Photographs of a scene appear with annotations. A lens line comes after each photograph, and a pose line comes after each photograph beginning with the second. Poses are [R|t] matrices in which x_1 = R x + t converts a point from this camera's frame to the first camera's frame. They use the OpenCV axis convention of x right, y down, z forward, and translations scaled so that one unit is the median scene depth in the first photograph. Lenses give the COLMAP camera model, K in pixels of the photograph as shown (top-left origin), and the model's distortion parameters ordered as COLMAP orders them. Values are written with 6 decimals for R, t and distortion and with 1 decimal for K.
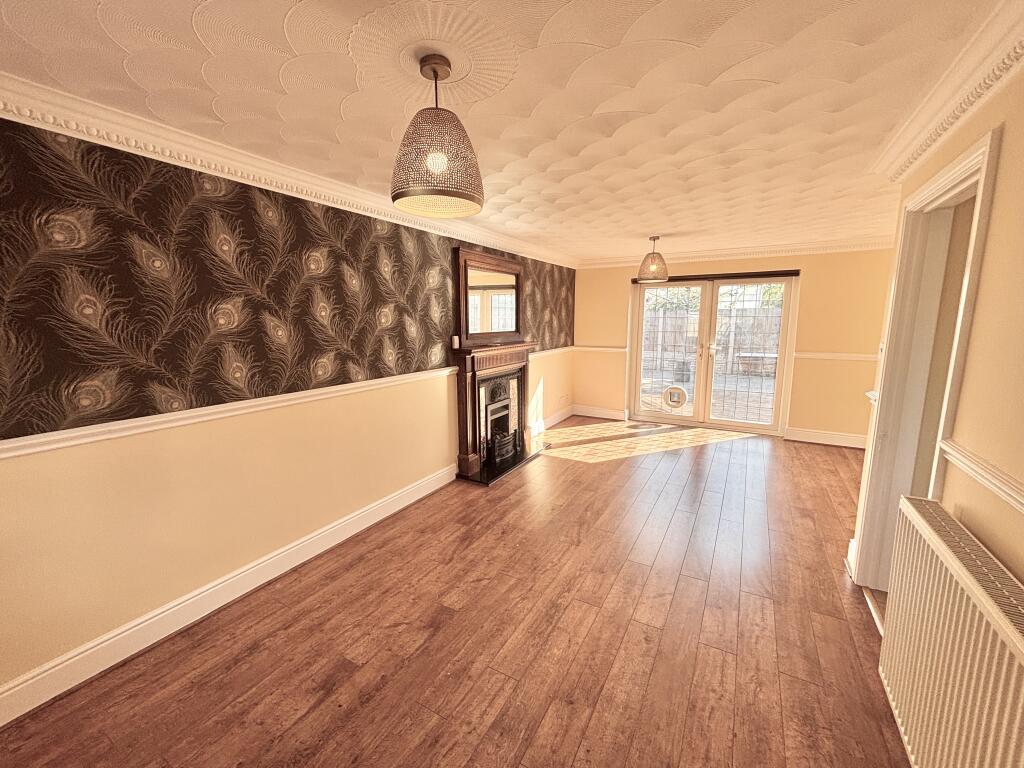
lens RADIAL K [[415.8, 0, 515.4], [0, 415.8, 379.0], [0, 0, 1]] dist [0.010524, -0.000182]
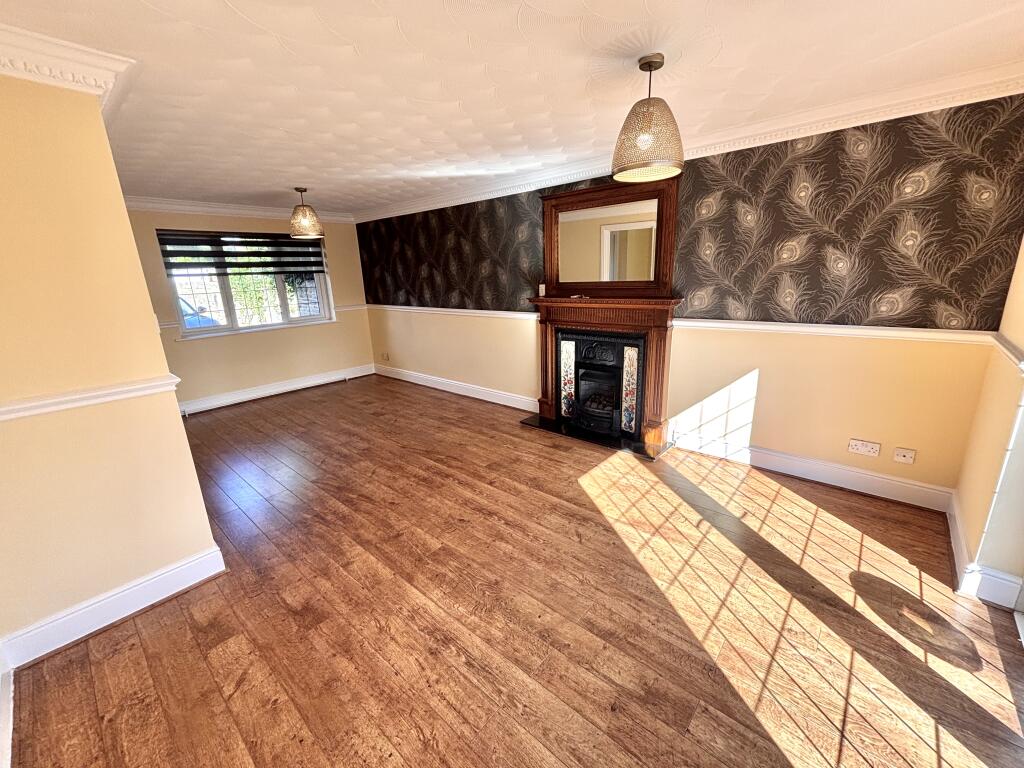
lens RADIAL K [[415.8, 0, 516.8], [0, 415.8, 389.0], [0, 0, 1]] dist [0.010524, -0.000182]
pose [[-0.204045, 0.288268, -0.935557, 1.079736], [-0.095158, 0.945297, 0.312023, -0.201059], [0.974326, 0.152693, -0.165452, 1.312707]]
